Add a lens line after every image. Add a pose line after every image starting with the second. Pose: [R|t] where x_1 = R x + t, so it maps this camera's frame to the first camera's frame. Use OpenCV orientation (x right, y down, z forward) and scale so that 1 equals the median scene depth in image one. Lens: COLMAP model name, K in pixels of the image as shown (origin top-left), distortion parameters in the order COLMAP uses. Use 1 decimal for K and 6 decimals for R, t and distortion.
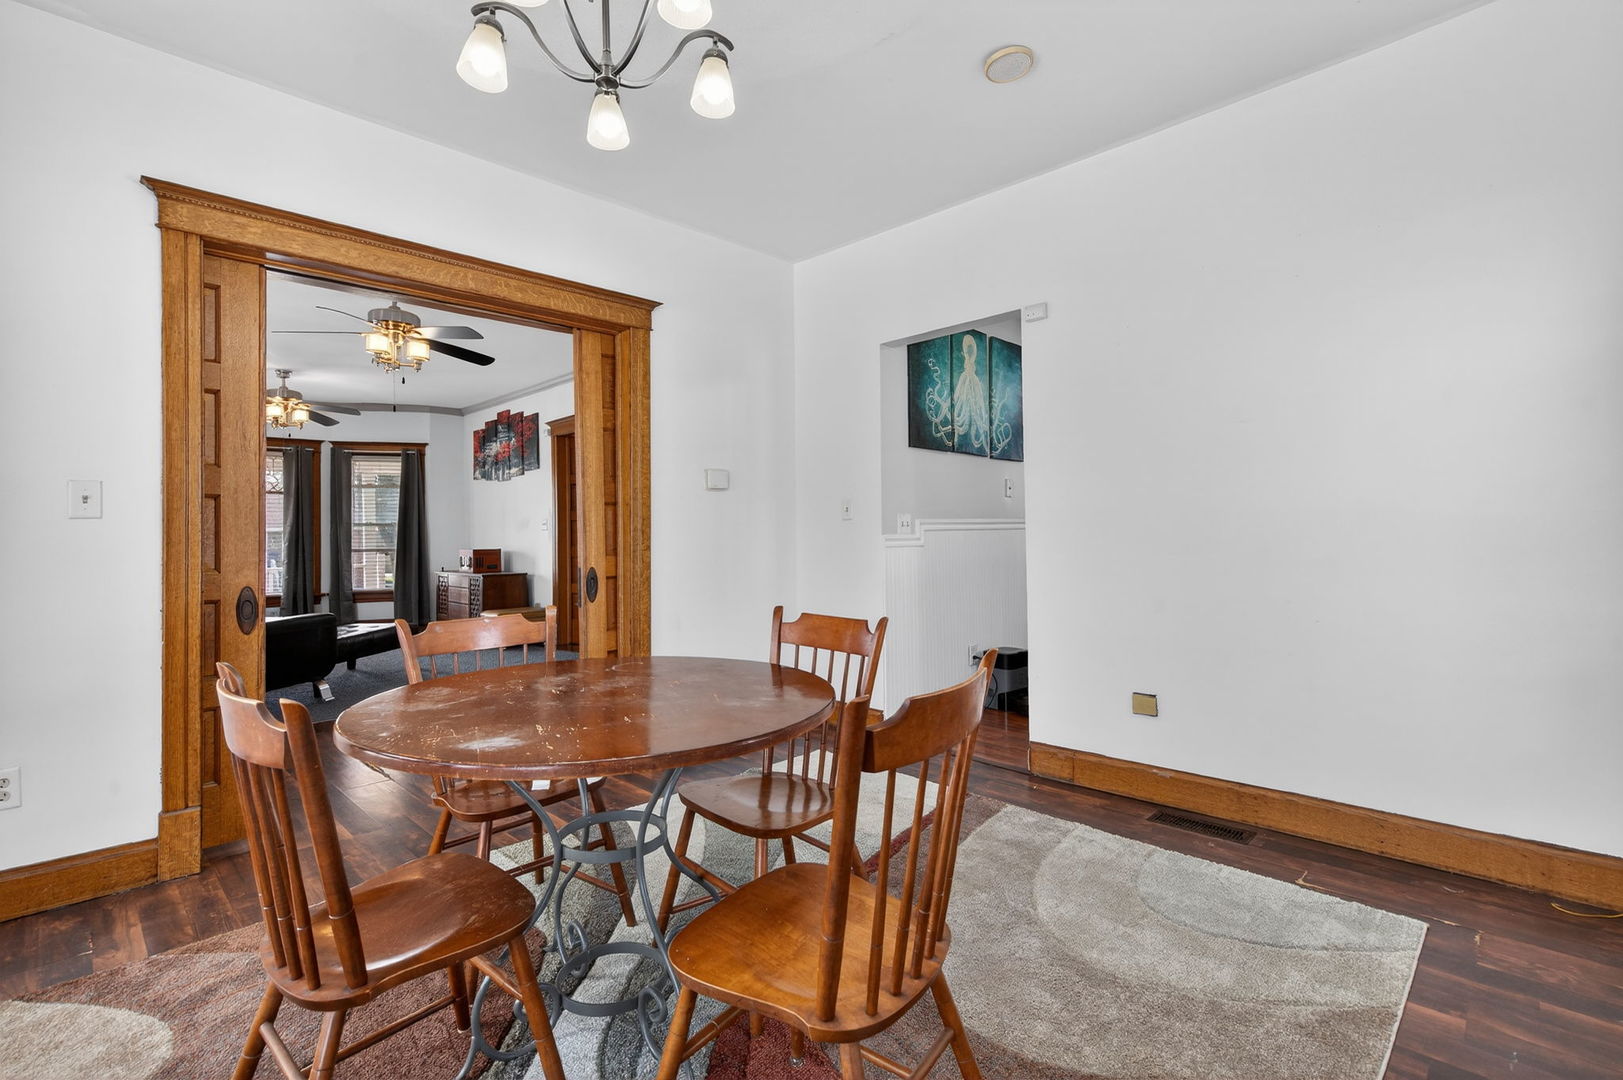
lens RADIAL K [[733.1, 0, 810.6], [0, 733.1, 516.9], [0, 0, 1]] dist [0.003762, -0.002323]
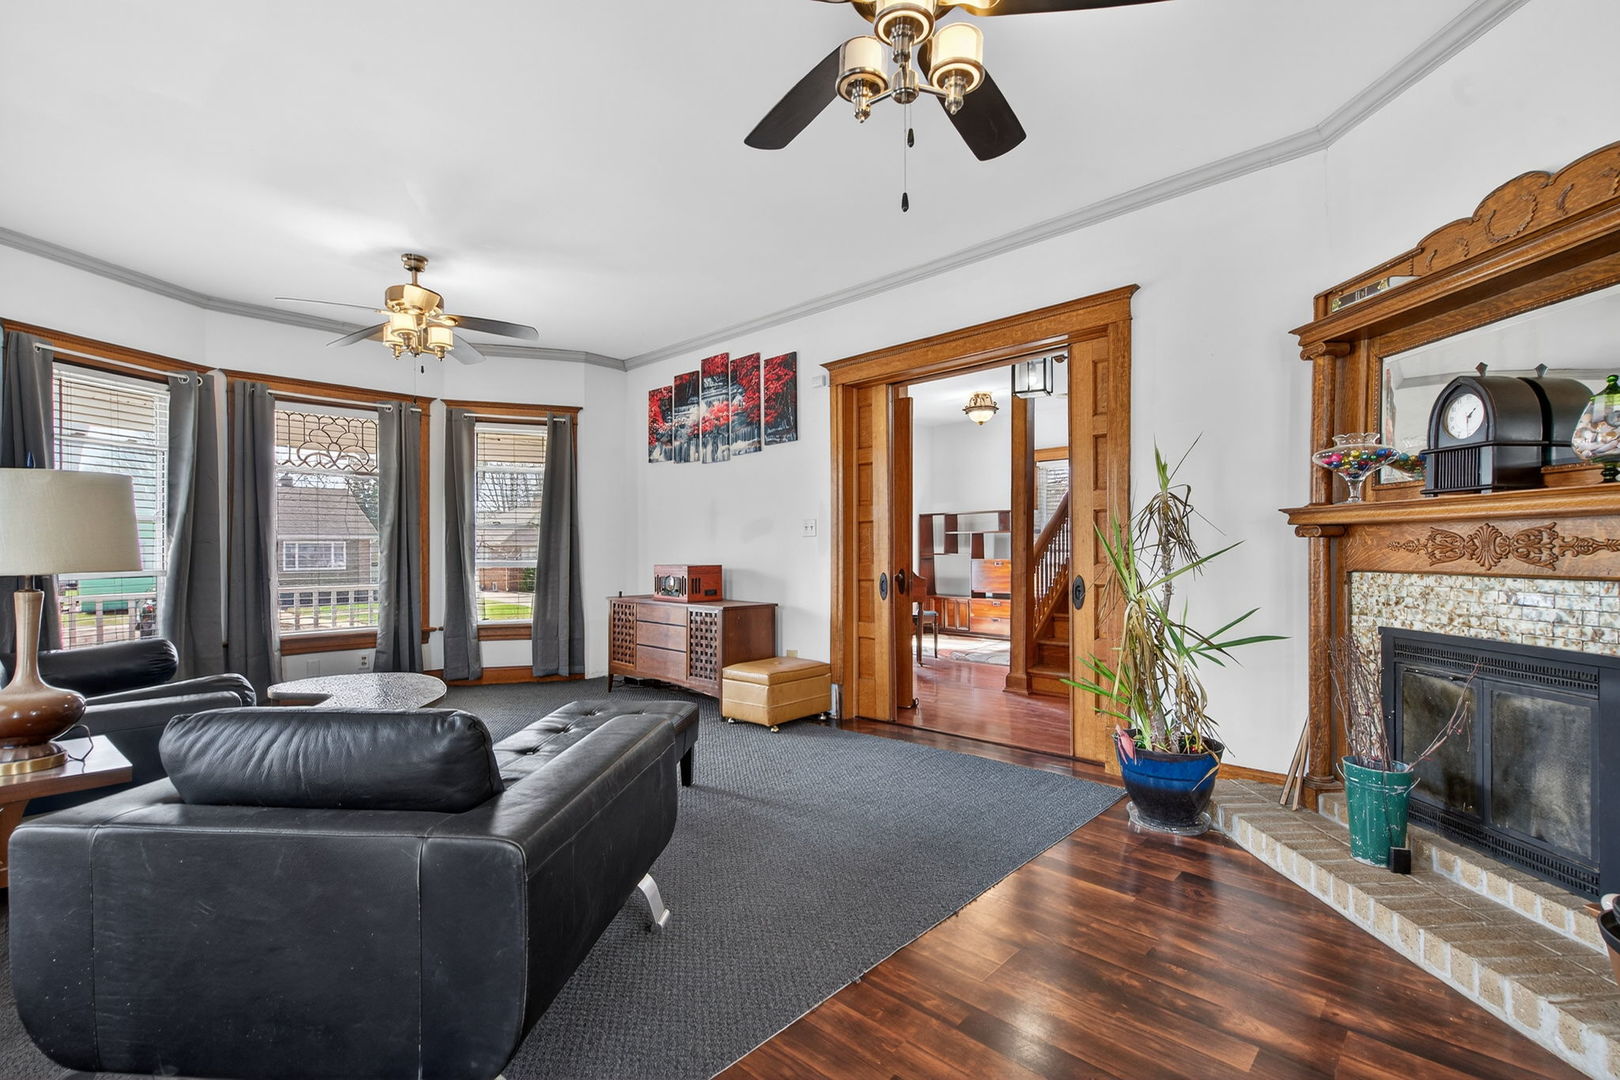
lens RADIAL K [[731.8, 0, 815.3], [0, 731.8, 553.2], [0, 0, 1]] dist [0.003762, -0.002323]
pose [[0.999569, 0.013315, 0.026153, -0.335234], [-0.013990, 0.999569, 0.025805, 0.014182], [-0.025798, -0.026160, 0.999325, 0.328297]]
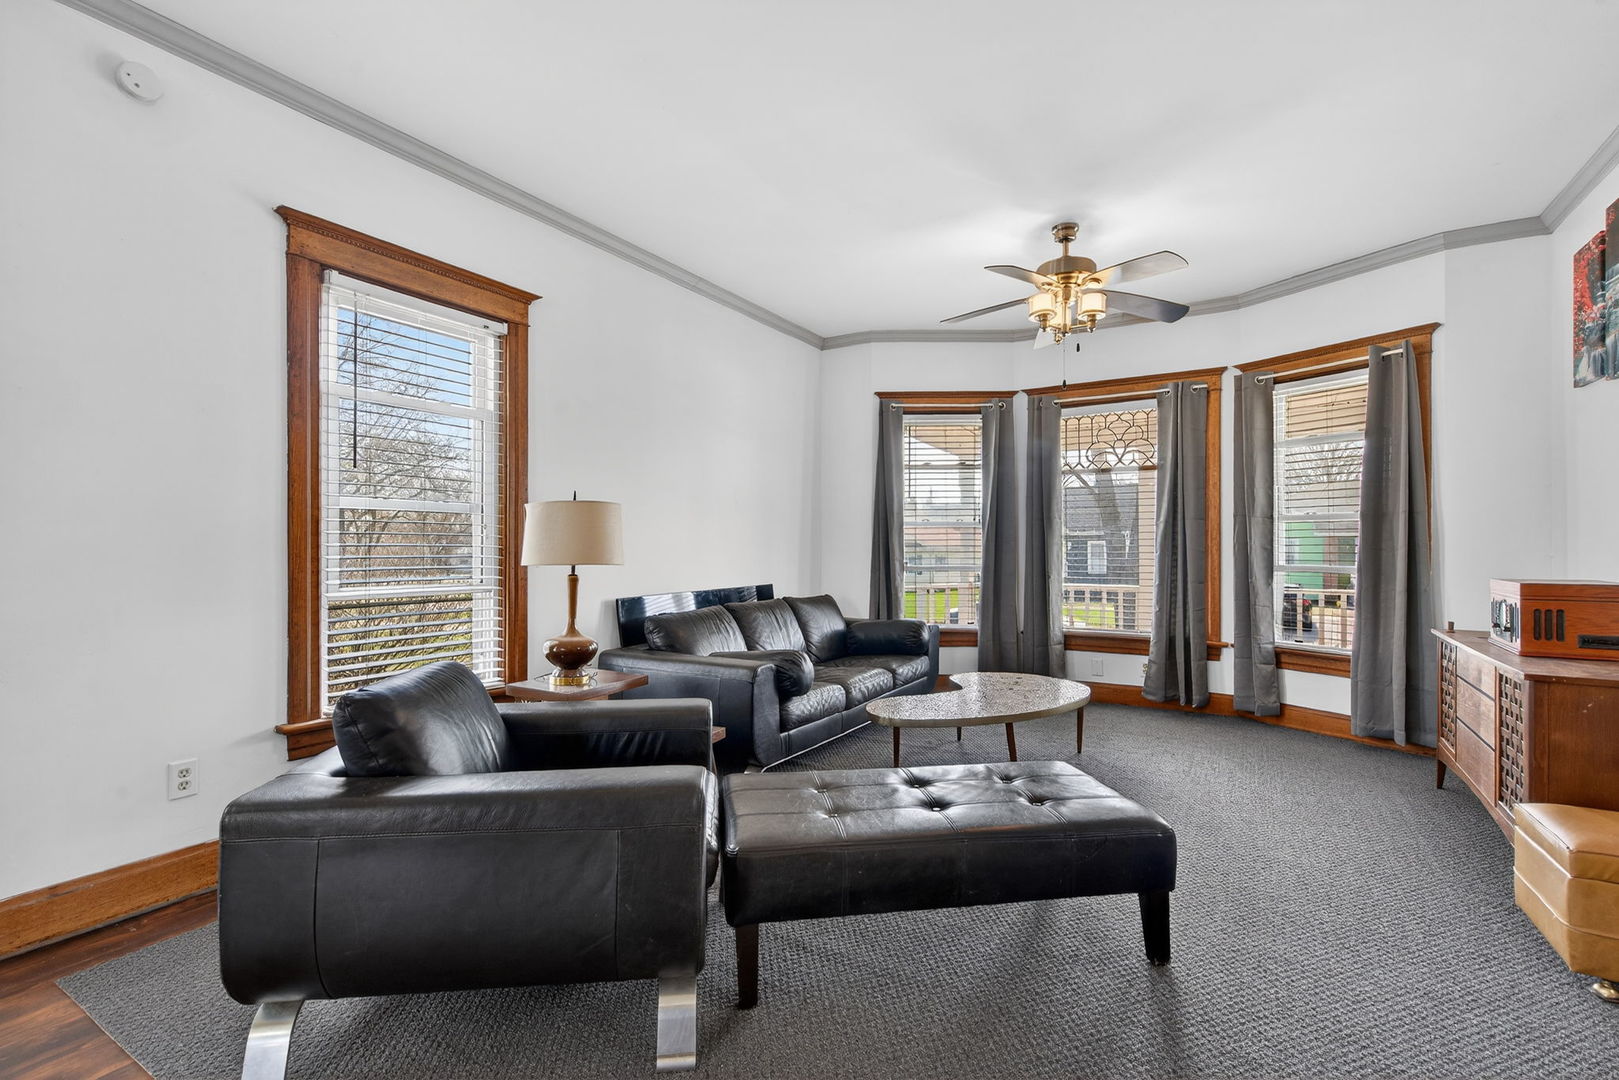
lens RADIAL K [[731.3, 0, 803.8], [0, 731.3, 543.7], [0, 0, 1]] dist [0.003762, -0.002323]
pose [[0.222807, 0.010331, -0.974808, -0.196704], [0.015302, 0.999784, 0.014093, 0.016272], [0.974742, -0.018056, 0.222601, 0.567444]]
